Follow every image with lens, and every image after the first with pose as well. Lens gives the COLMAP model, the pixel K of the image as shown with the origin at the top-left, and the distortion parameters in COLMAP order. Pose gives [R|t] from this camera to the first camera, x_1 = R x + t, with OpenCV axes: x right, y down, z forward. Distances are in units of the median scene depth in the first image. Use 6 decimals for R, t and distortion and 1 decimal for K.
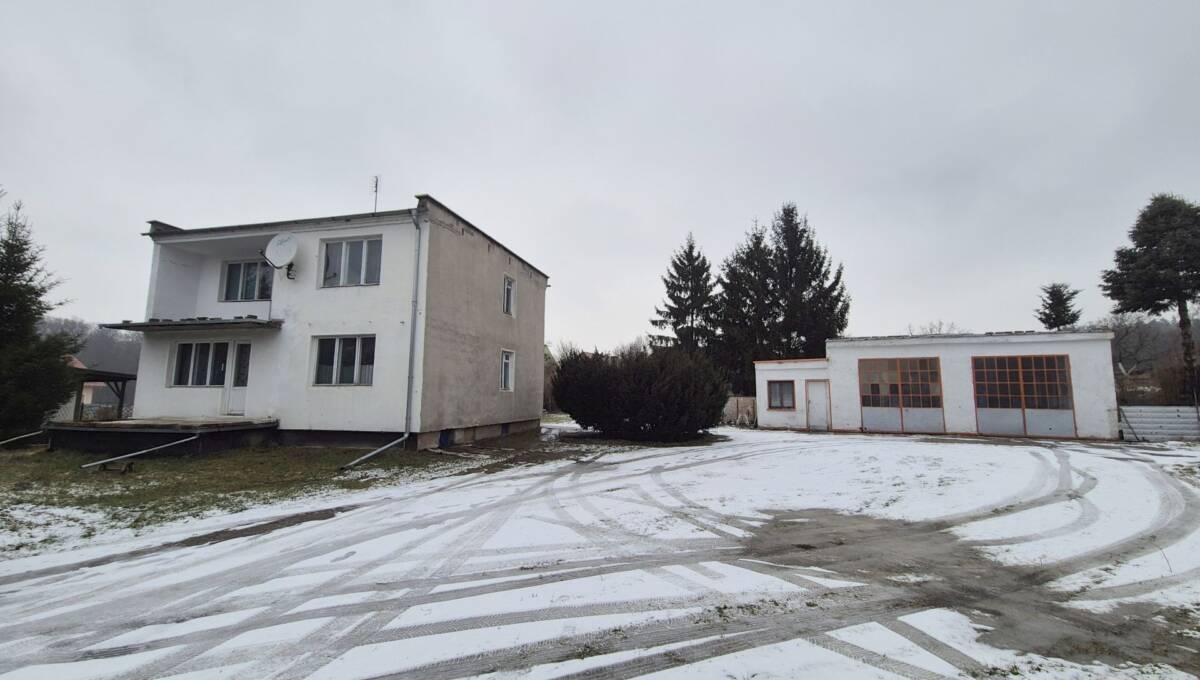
lens RADIAL K [[493.9, 0, 603.2], [0, 493.9, 331.2], [0, 0, 1]] dist [0.001402, -0.003733]
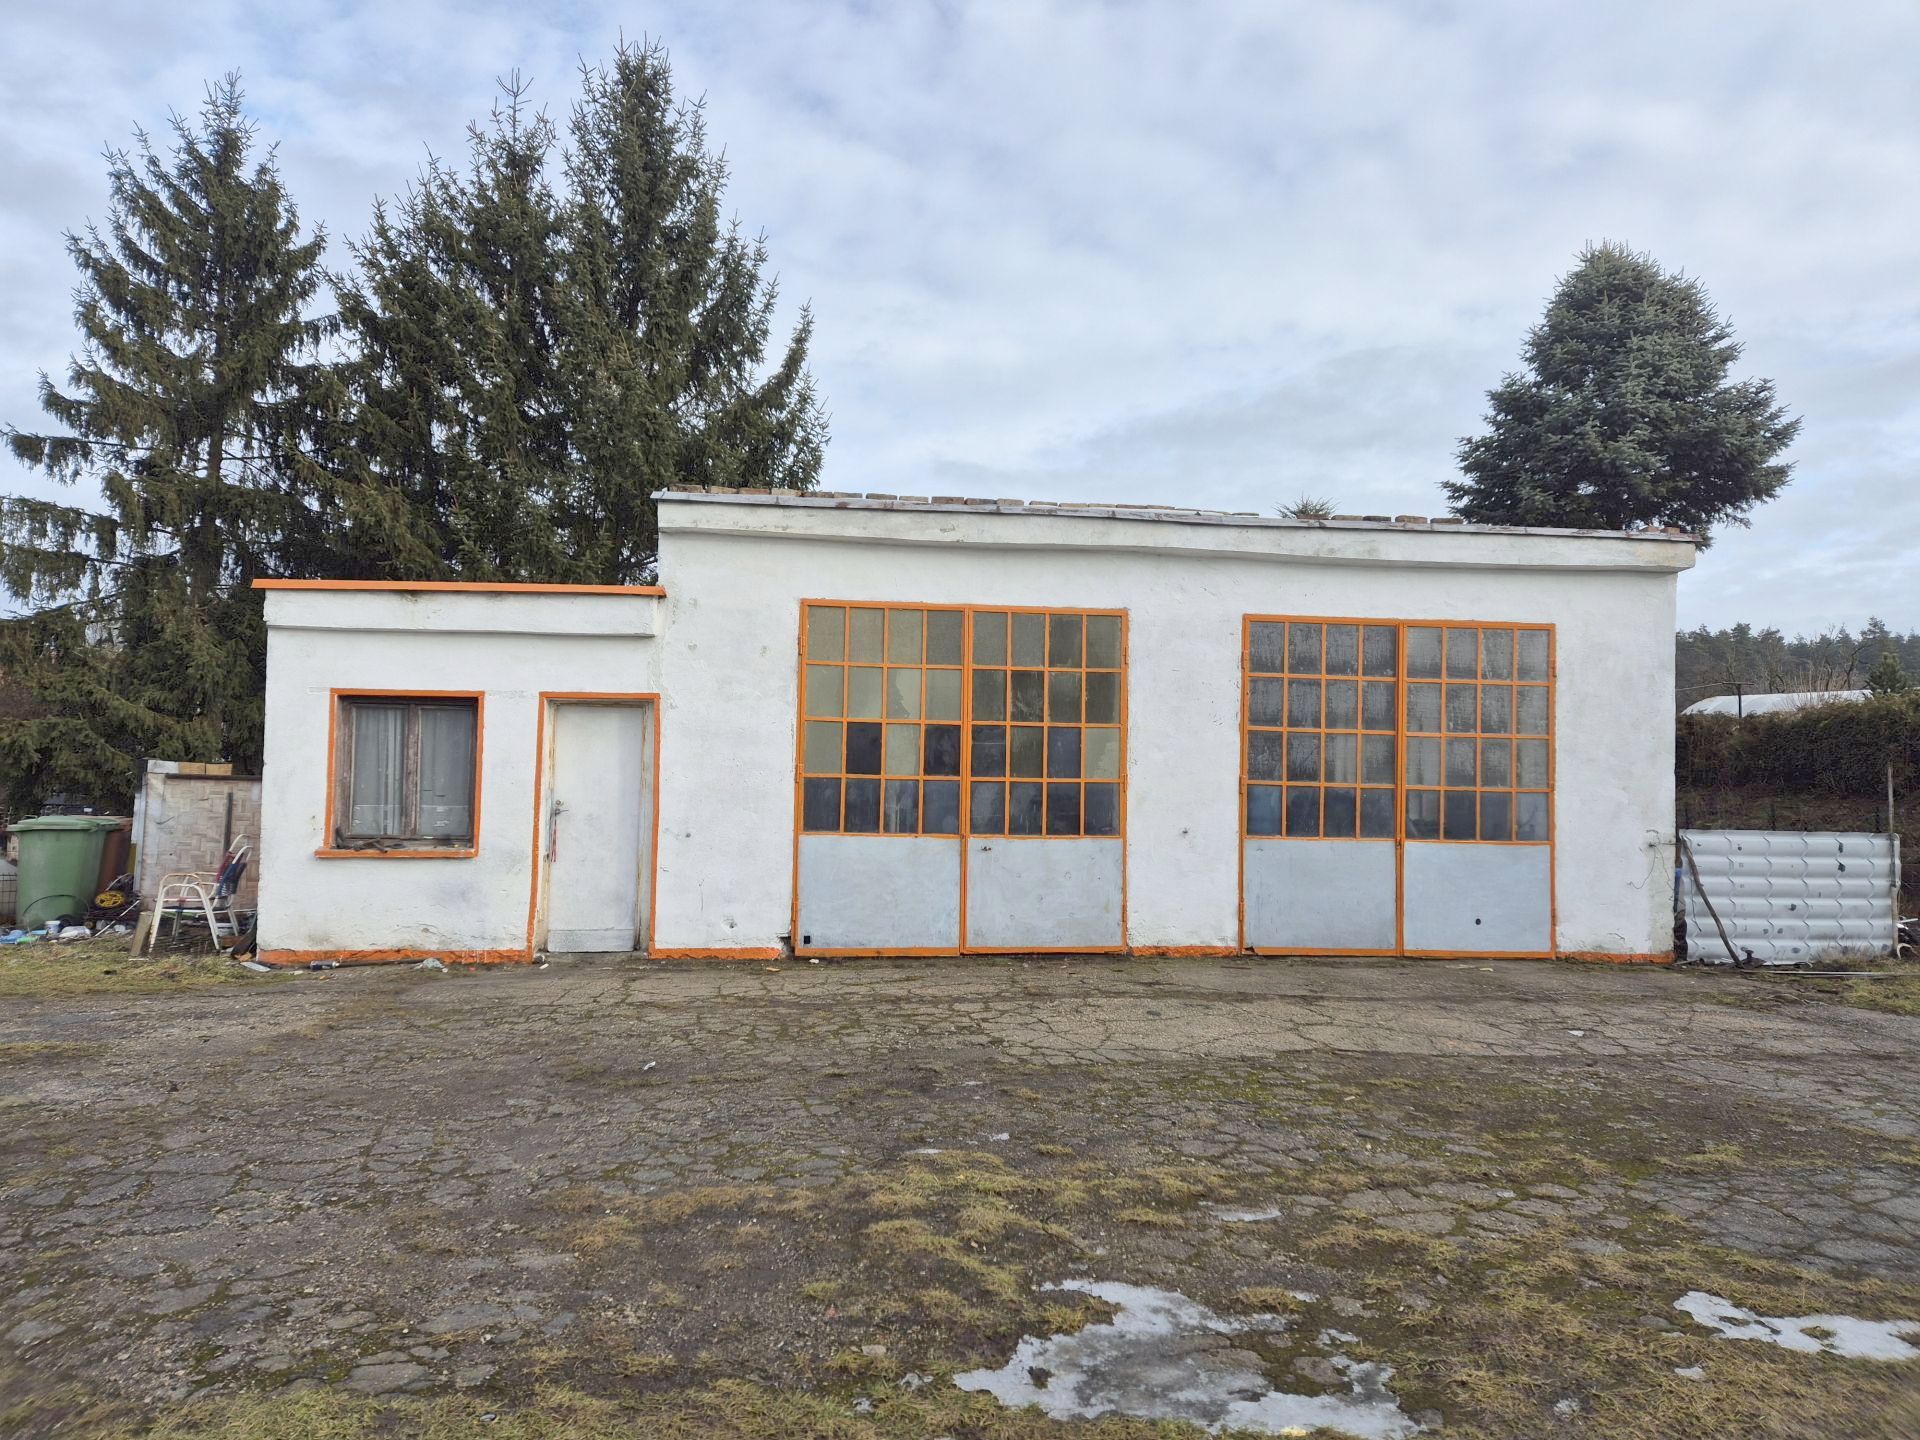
lens RADIAL K [[1279.5, 0, 970.3], [0, 1279.5, 688.6], [0, 0, 1]] dist [0.073427, -0.050866]
pose [[0.846908, 0.045286, 0.529808, 0.235537], [-0.077454, 0.996246, 0.038656, 0.053098], [-0.526069, -0.073773, 0.847236, 0.406978]]
